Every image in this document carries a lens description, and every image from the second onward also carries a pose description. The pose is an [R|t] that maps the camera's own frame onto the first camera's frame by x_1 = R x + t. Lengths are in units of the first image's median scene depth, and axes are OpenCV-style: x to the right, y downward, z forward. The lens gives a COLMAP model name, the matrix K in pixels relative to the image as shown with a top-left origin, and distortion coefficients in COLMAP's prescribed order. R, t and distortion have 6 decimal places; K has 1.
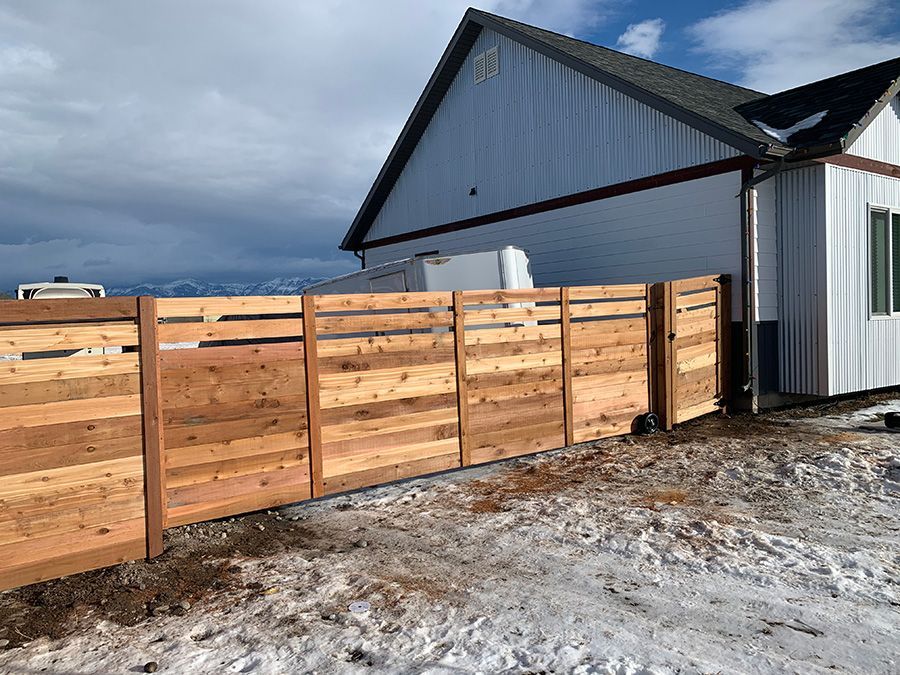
lens RADIAL K [[693.2, 0, 447.8], [0, 693.2, 336.2], [0, 0, 1]] dist [0.021725, -0.010915]
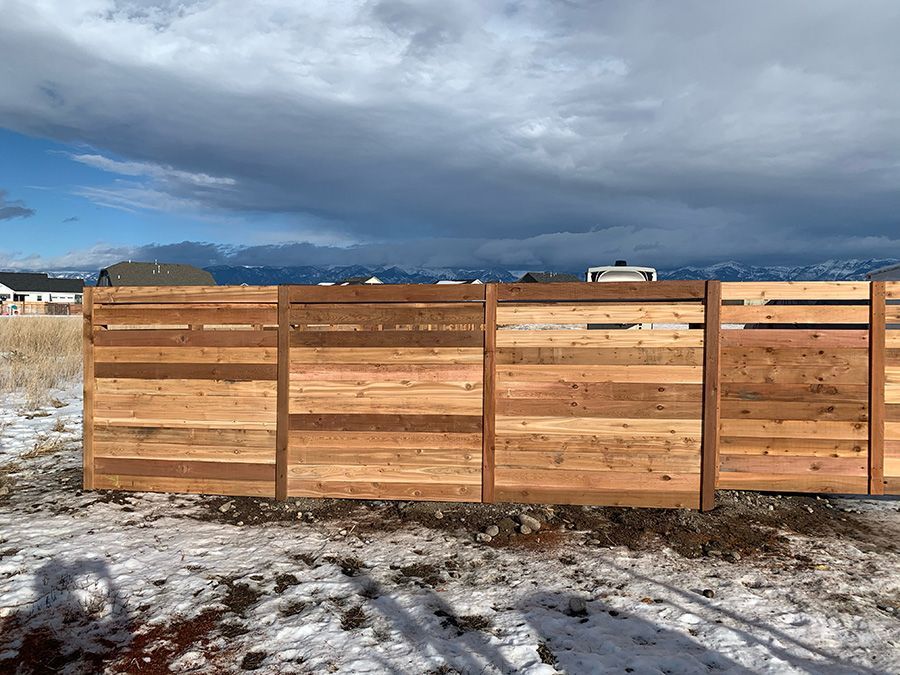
lens RADIAL K [[693.2, 0, 445.1], [0, 693.2, 333.7], [0, 0, 1]] dist [0.021725, -0.010915]
pose [[0.736537, 0.067734, -0.672997, 0.007010], [-0.053639, 0.997689, 0.041708, 0.004960], [0.674267, 0.005379, 0.738468, -0.108332]]
